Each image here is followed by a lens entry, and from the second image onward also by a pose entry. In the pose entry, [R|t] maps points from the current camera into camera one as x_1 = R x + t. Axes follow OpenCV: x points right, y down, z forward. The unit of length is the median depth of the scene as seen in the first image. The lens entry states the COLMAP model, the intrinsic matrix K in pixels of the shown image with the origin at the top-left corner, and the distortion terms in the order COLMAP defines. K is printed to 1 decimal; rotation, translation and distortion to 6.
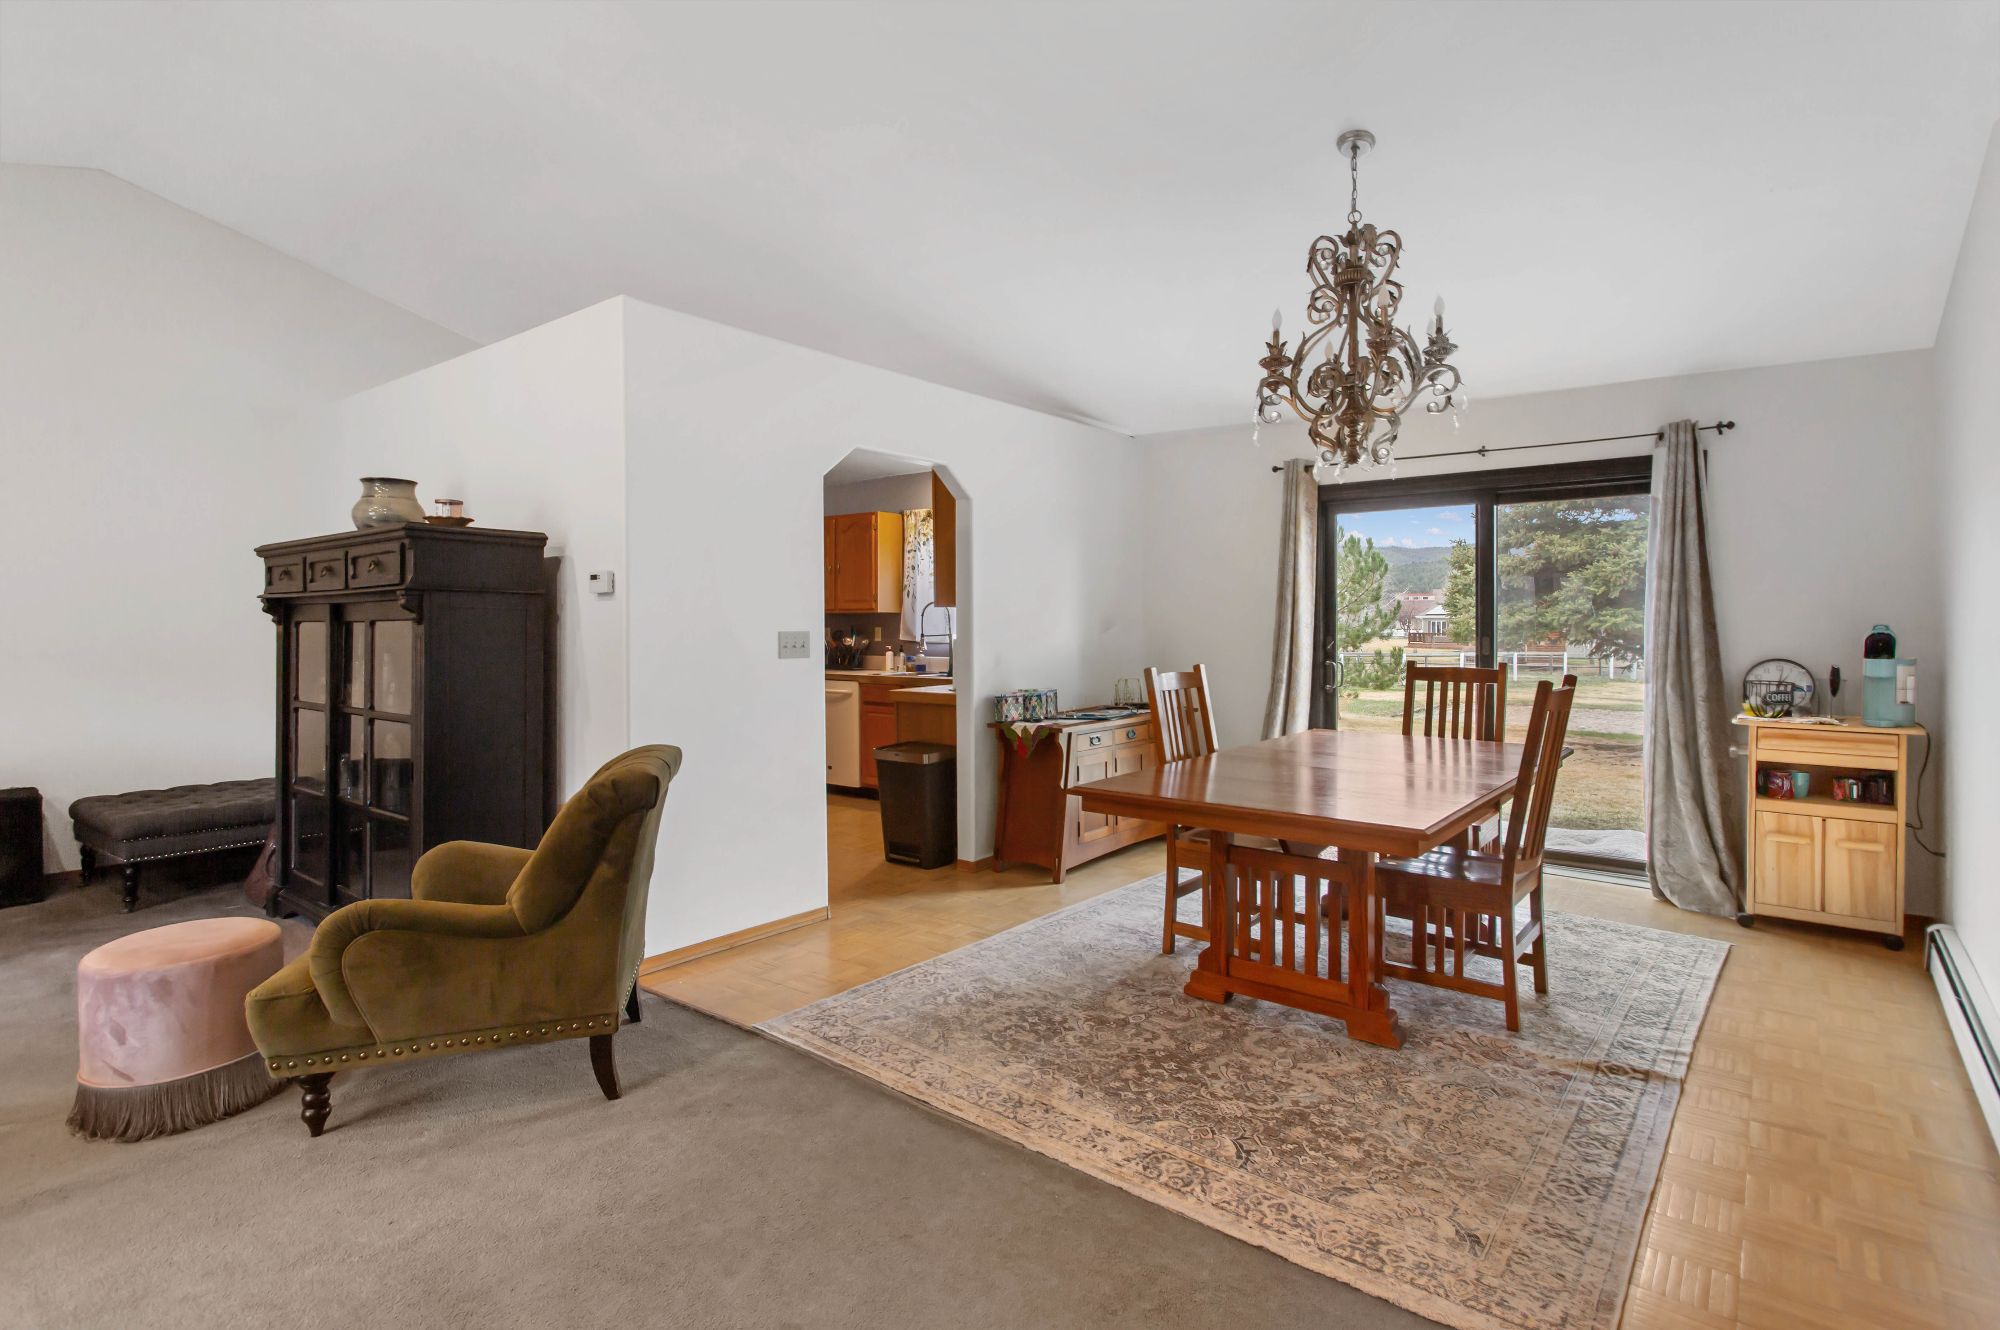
lens RADIAL K [[994.5, 0, 999.9], [0, 994.5, 626.0], [0, 0, 1]] dist [0.000592, 0.000162]
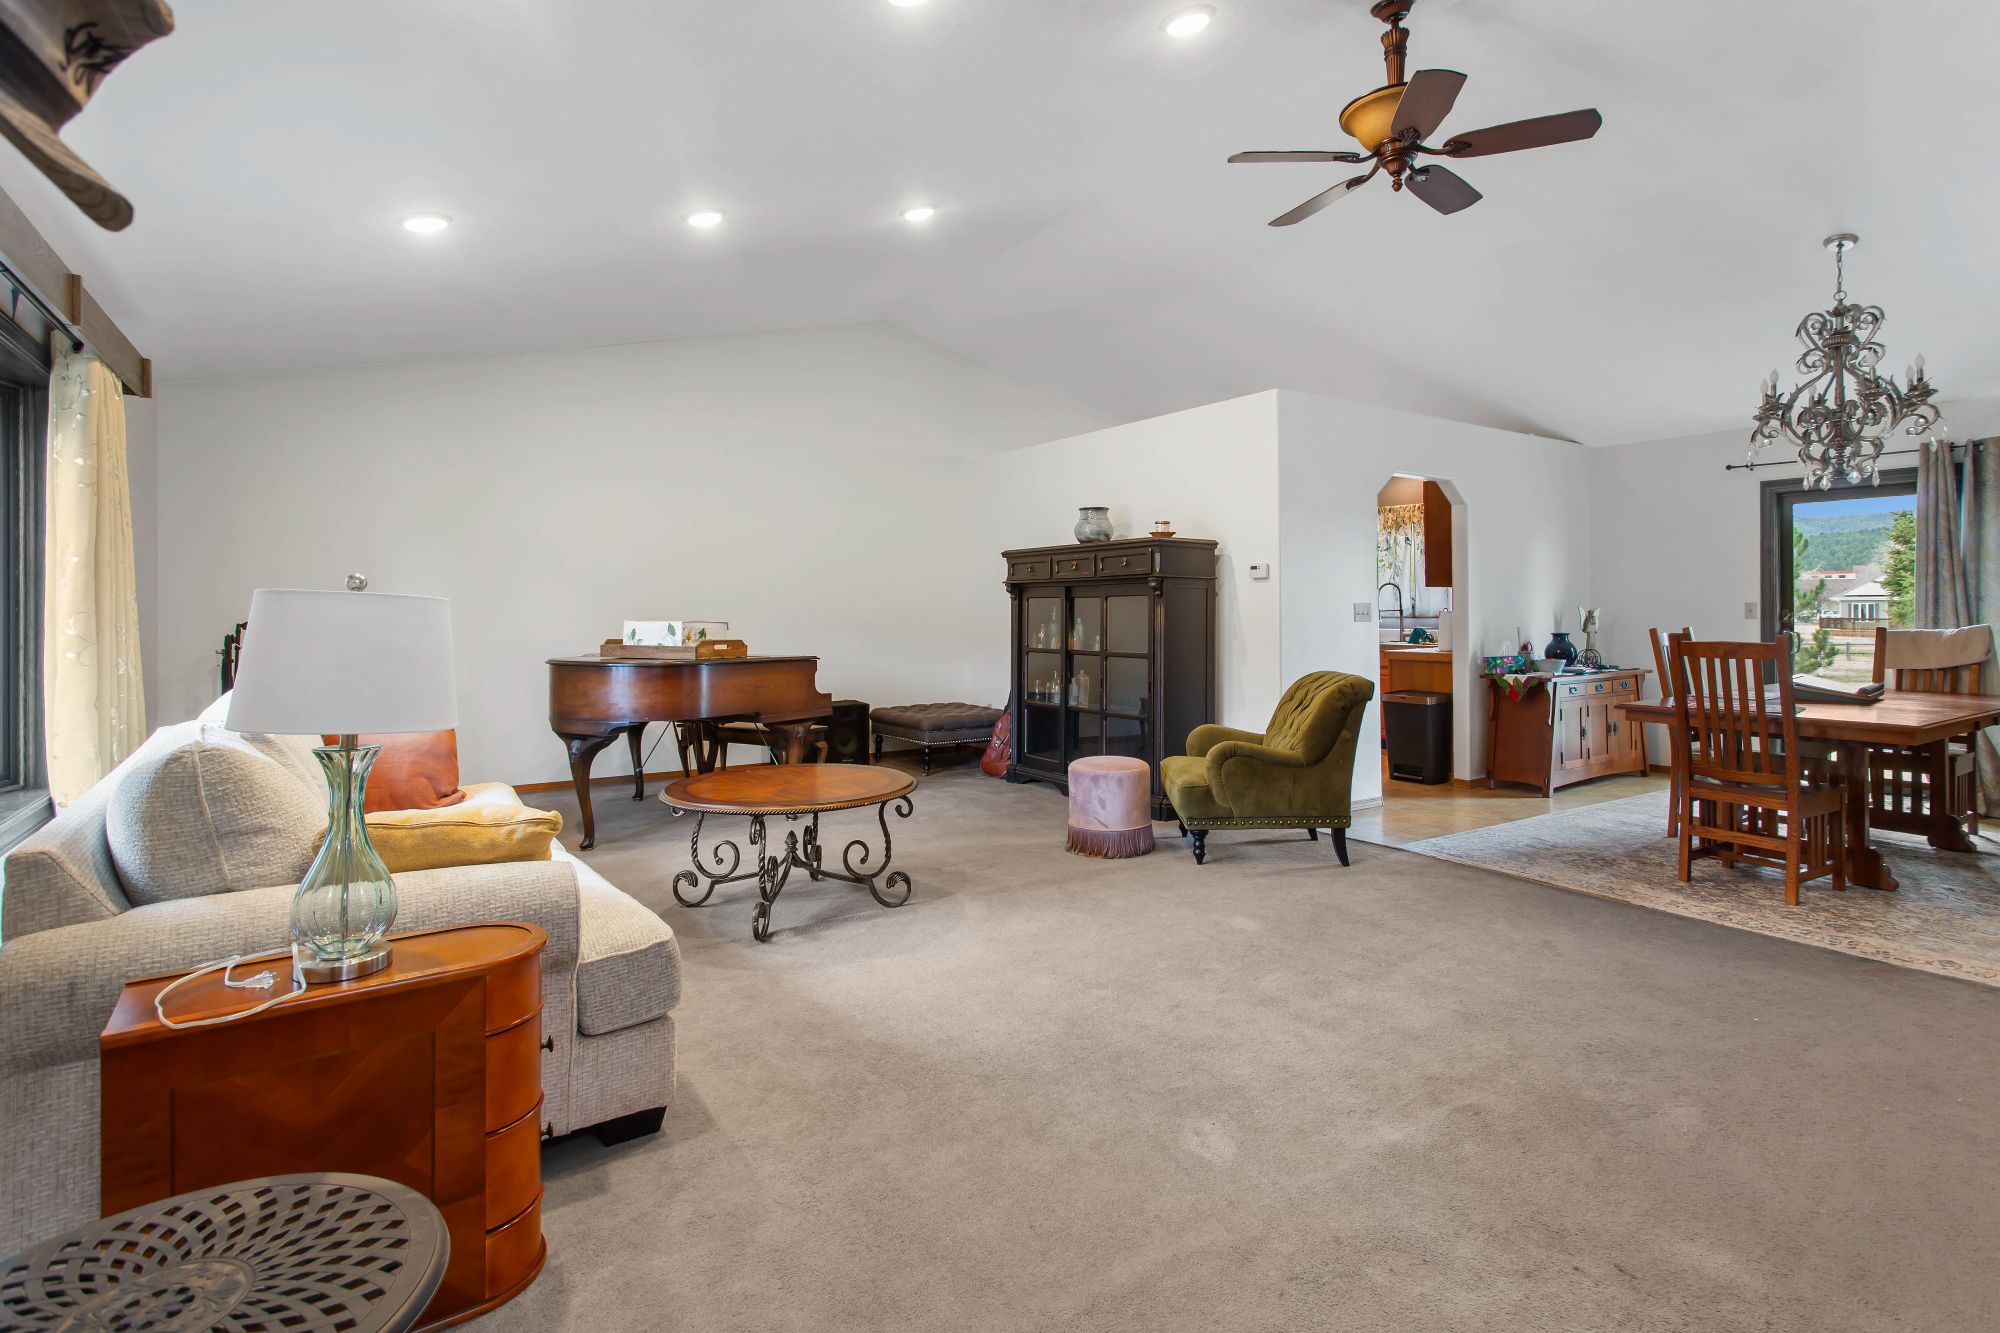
lens RADIAL K [[976.0, 0, 999.7], [0, 976.0, 601.4], [0, 0, 1]] dist [0.001798, 0.000778]
pose [[0.952949, -0.003167, -0.303113, -0.327077], [0.000540, 0.999962, -0.008752, 0.017673], [0.303129, 0.008176, 0.952914, -0.605222]]
